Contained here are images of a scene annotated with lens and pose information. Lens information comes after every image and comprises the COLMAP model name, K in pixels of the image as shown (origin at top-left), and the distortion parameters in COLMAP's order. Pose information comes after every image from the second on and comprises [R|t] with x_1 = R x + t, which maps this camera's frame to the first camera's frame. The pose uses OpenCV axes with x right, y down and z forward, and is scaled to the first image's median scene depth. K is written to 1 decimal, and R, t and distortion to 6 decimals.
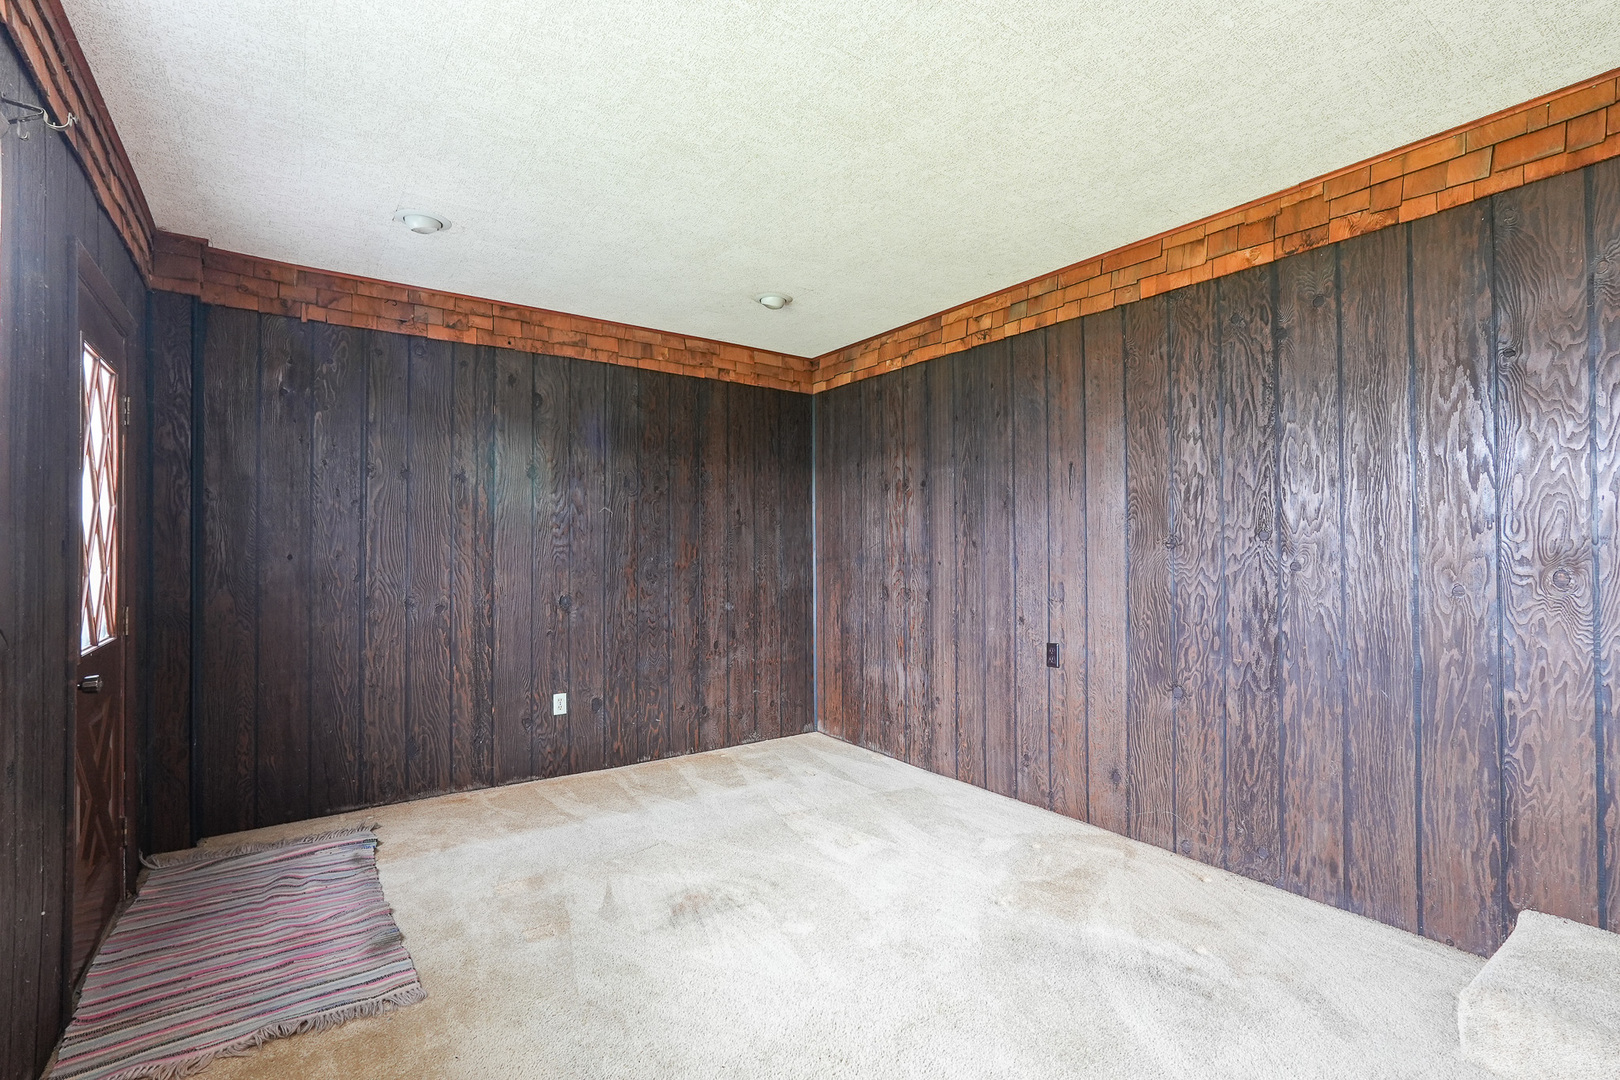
lens RADIAL K [[739.7, 0, 806.1], [0, 739.7, 541.2], [0, 0, 1]] dist [-0.018830, 0.008912]
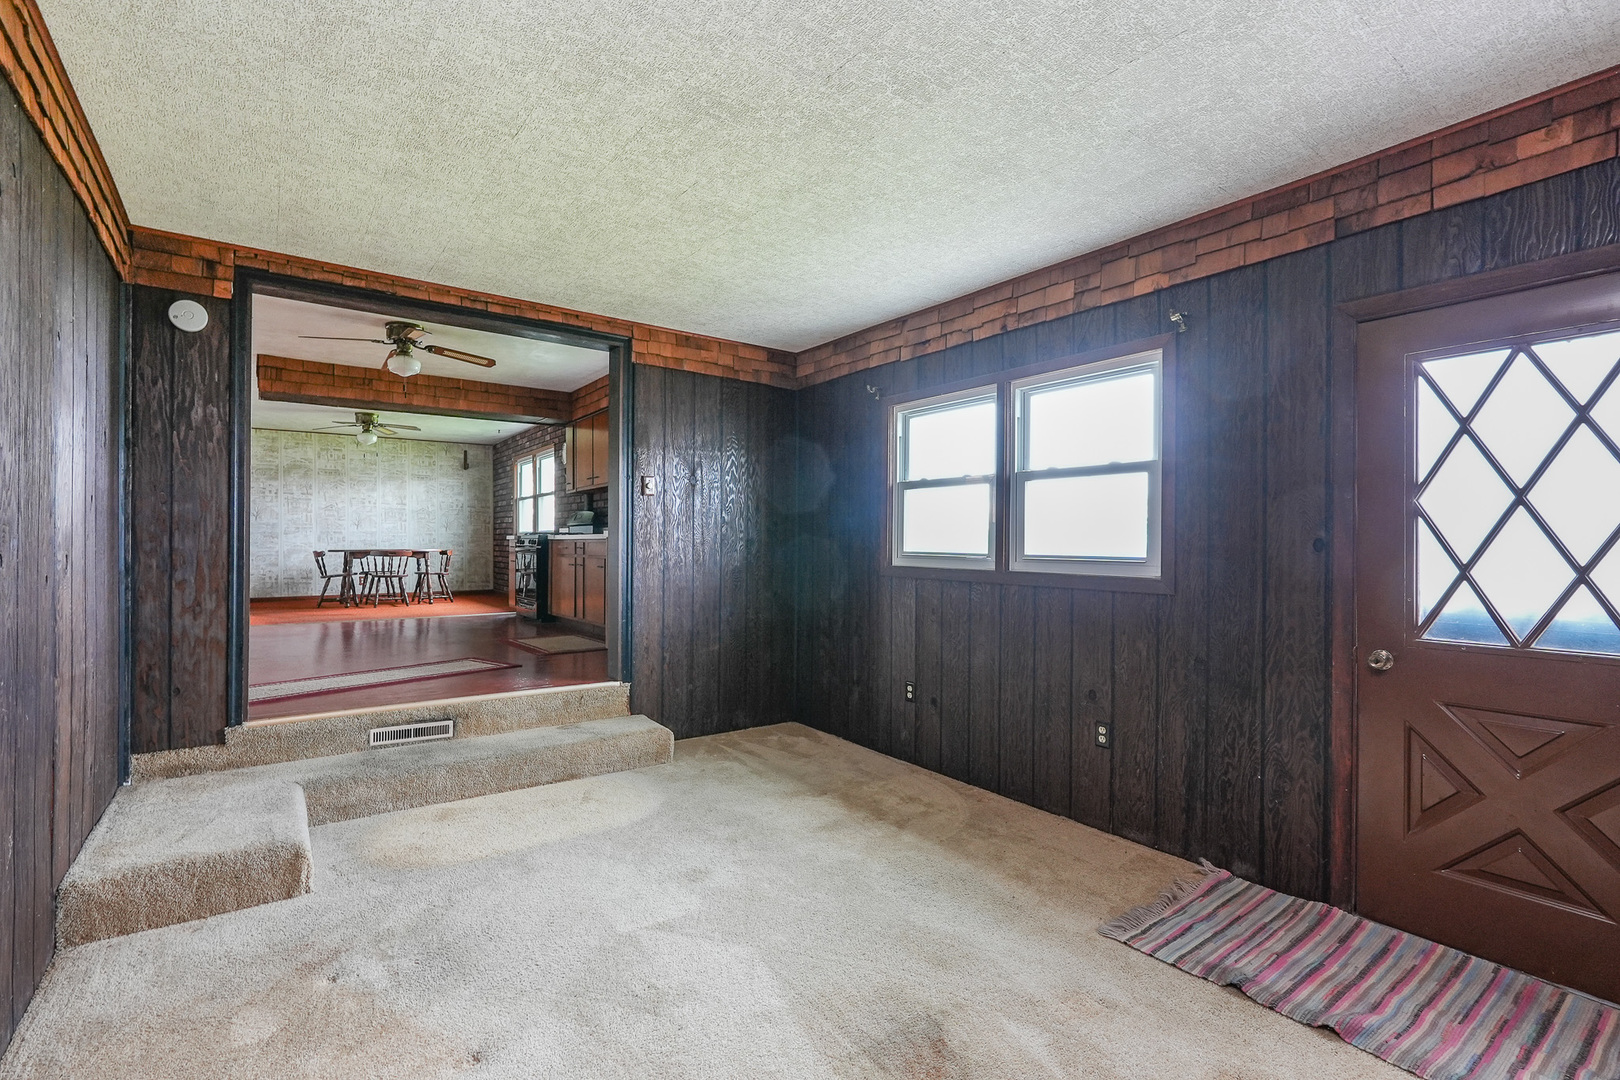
lens RADIAL K [[739.7, 0, 808.5], [0, 739.7, 542.3], [0, 0, 1]] dist [-0.018830, 0.008912]
pose [[-0.999778, -0.007035, -0.019851, -0.023533], [-0.006843, 0.999929, -0.009725, 0.014198], [0.019918, -0.009587, -0.999756, 1.237454]]
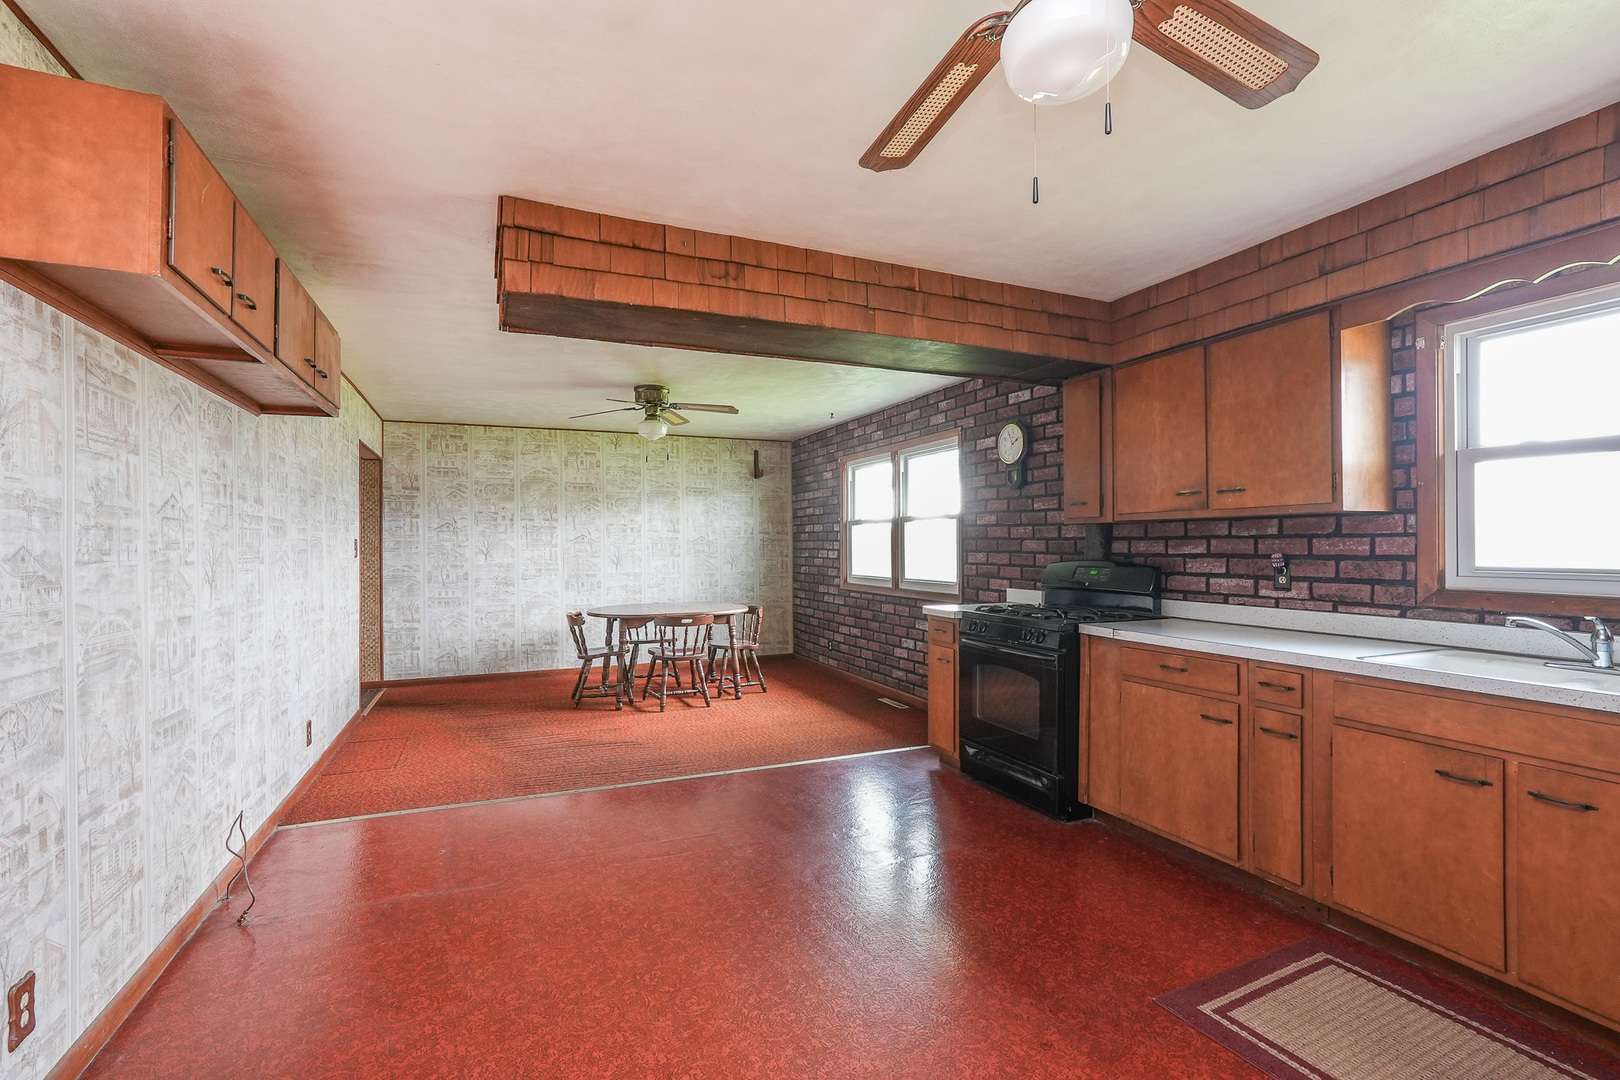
lens RADIAL K [[739.7, 0, 807.3], [0, 739.7, 543.9], [0, 0, 1]] dist [-0.018830, 0.008912]
pose [[-0.978702, -0.002454, 0.205269, 0.834437], [-0.004276, 0.999955, -0.008434, -0.115311], [-0.205239, -0.009132, -0.978669, 0.077426]]
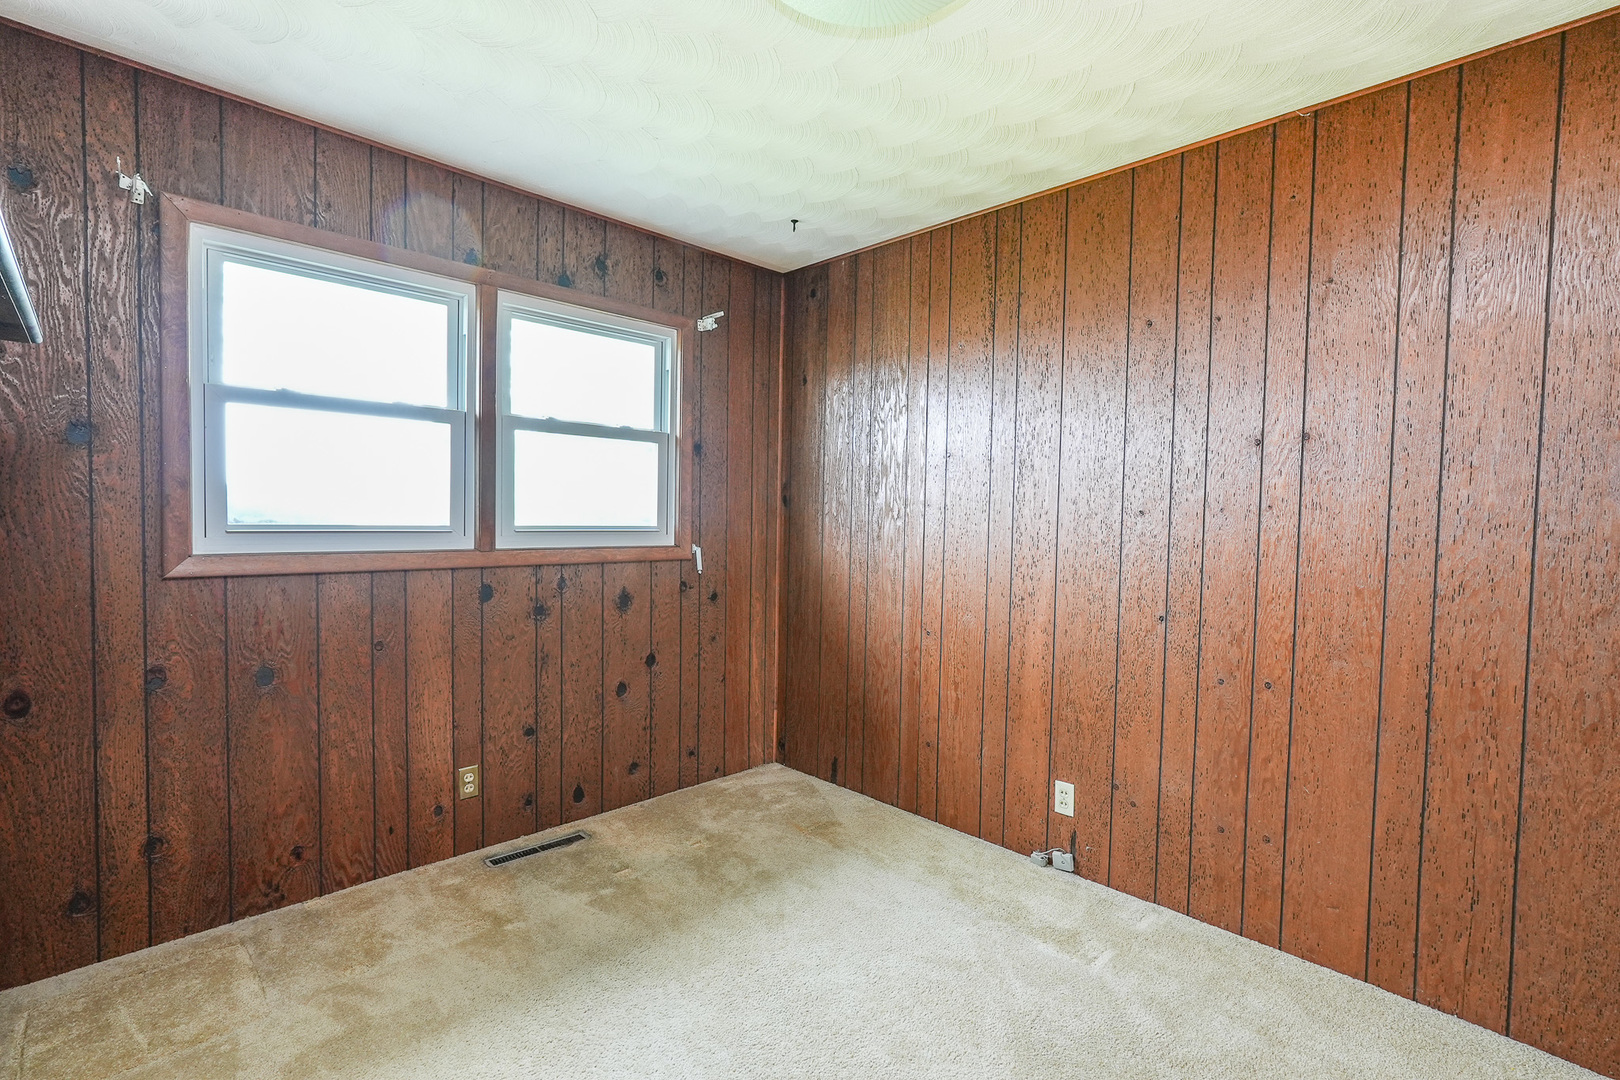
lens RADIAL K [[739.7, 0, 806.9], [0, 739.7, 543.4], [0, 0, 1]] dist [-0.018830, 0.008912]
pose [[0.174670, 0.051549, -0.983277, 0.478887], [-0.015155, 0.998651, 0.049662, -0.005205], [0.984510, 0.006227, 0.175215, 0.394769]]
